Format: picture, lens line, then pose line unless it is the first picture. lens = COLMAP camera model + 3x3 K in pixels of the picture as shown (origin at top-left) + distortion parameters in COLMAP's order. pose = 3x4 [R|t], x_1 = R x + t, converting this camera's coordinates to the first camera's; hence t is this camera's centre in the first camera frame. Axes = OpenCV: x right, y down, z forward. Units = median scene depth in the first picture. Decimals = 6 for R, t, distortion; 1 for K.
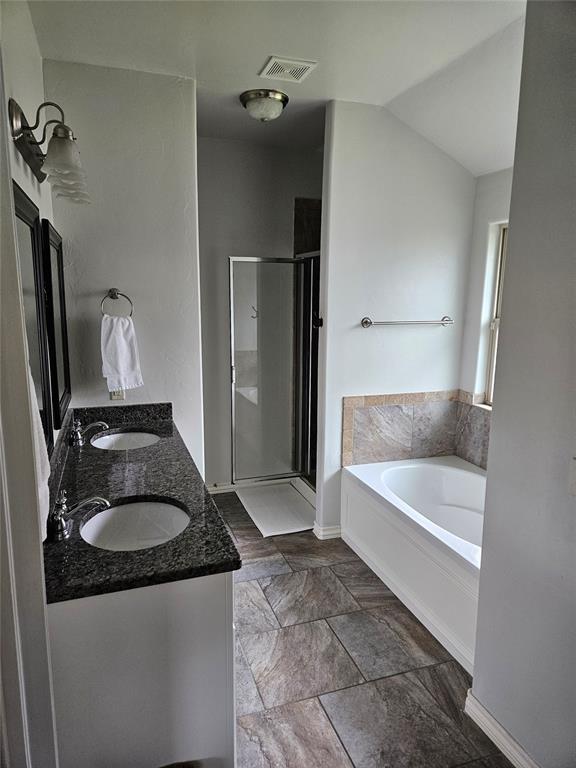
lens RADIAL K [[504.9, 0, 288.0], [0, 504.9, 384.0], [0, 0, 1]] dist [0.099496, -0.085632]
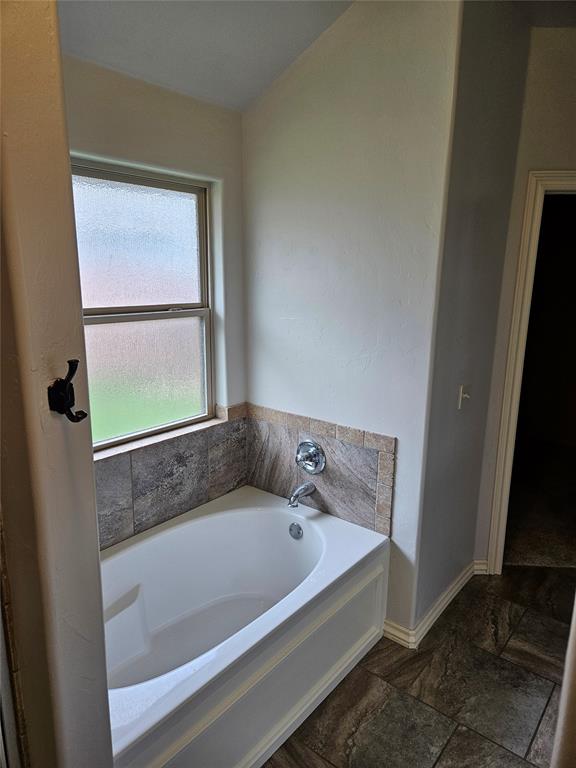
lens RADIAL K [[508.0, 0, 267.6], [0, 508.0, 384.2], [0, 0, 1]] dist [0.001991, -0.000962]
pose [[-0.497758, -0.195108, 0.845086, -0.252147], [0.142245, 0.942811, 0.301452, -0.233859], [-0.855572, 0.270260, -0.441538, 1.225681]]
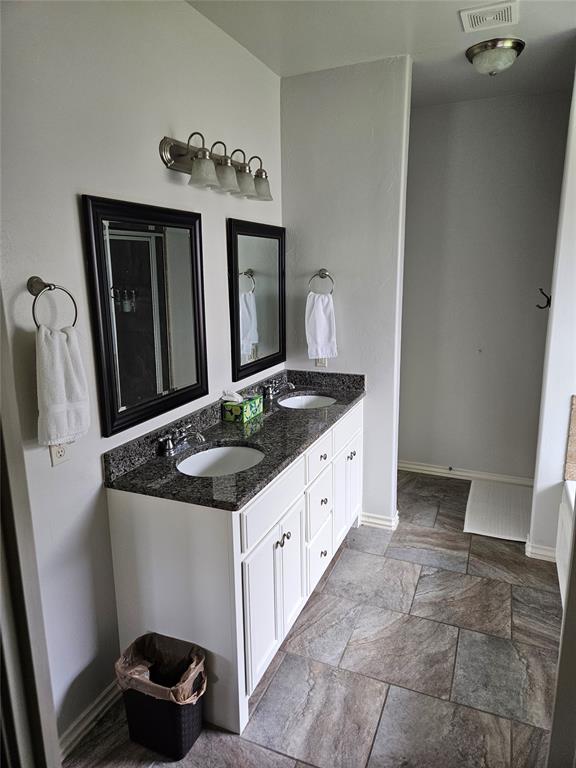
lens RADIAL K [[507.2, 0, 285.6], [0, 507.2, 378.5], [0, 0, 1]] dist [0.094008, -0.081968]
pose [[0.742629, 0.123686, -0.658183, 0.381248], [-0.096658, 0.992302, 0.077415, -0.024691], [0.662691, 0.006128, 0.748868, 0.096560]]
